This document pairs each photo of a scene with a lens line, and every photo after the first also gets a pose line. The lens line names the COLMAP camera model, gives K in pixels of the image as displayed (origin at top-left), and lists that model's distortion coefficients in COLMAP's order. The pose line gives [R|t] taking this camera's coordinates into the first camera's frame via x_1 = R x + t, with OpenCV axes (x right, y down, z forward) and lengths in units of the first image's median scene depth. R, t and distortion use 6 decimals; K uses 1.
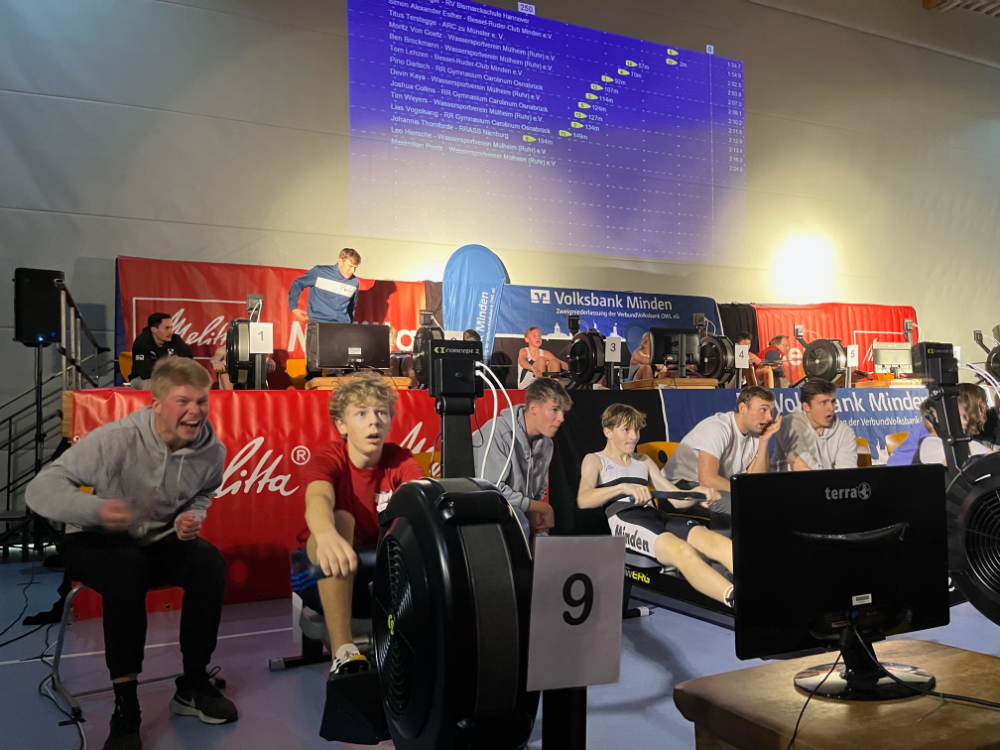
lens RADIAL K [[754.4, 0, 504.4], [0, 754.4, 375.4], [0, 0, 1]] dist [0.066832, -0.089687]
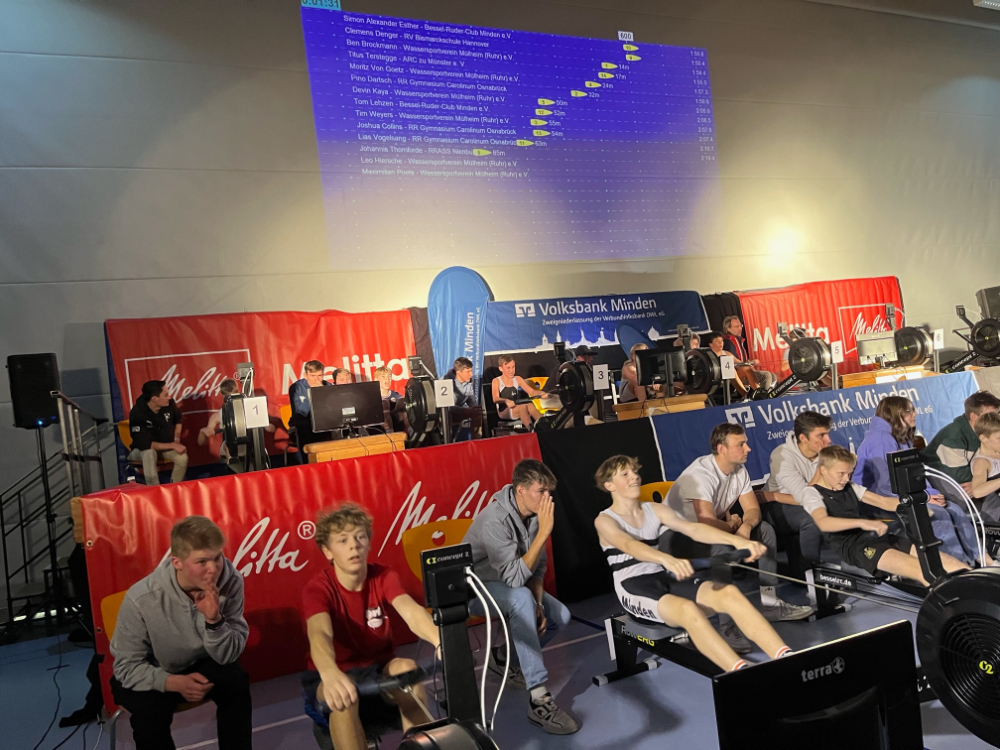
lens RADIAL K [[754.4, 0, 498.1], [0, 754.4, 377.6], [0, 0, 1]] dist [0.066832, -0.089687]
pose [[0.995433, -0.095437, -0.002295, 0.005803], [0.095461, 0.994899, 0.032616, -0.055445], [-0.000830, -0.032686, 0.999465, -0.010937]]
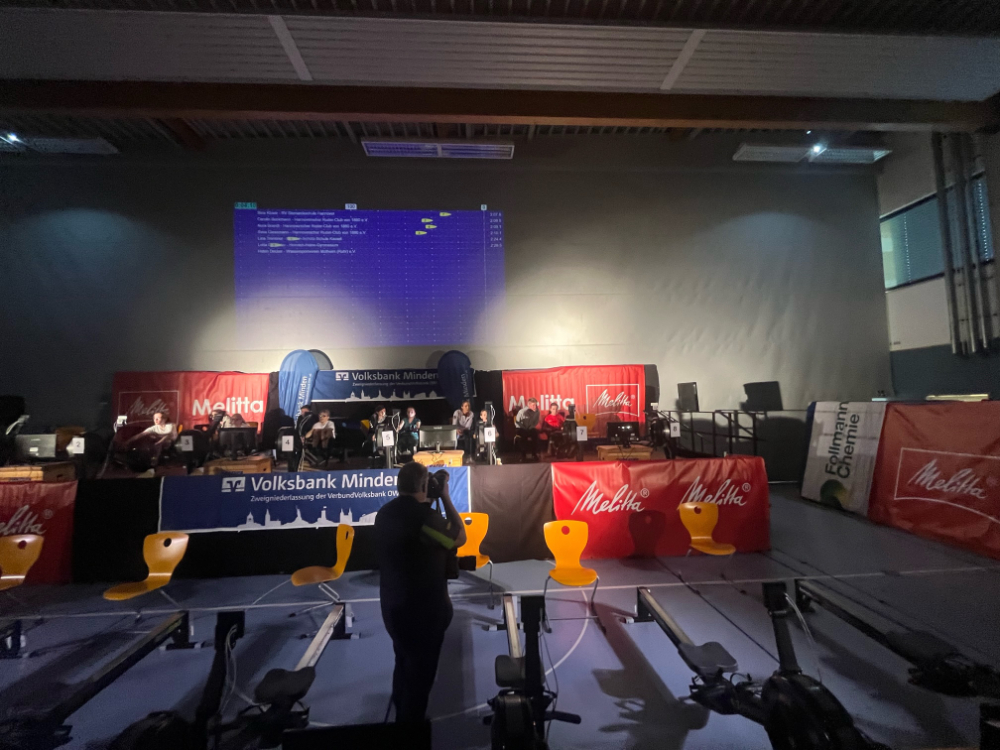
lens RADIAL K [[407.7, 0, 496.5], [0, 407.7, 377.6], [0, 0, 1]] dist [-0.001547, -0.001720]
pose [[0.934524, -0.011802, -0.355705, 0.758198], [0.023202, 0.999344, 0.027799, -0.129418], [0.355144, -0.034232, 0.934185, 0.286558]]
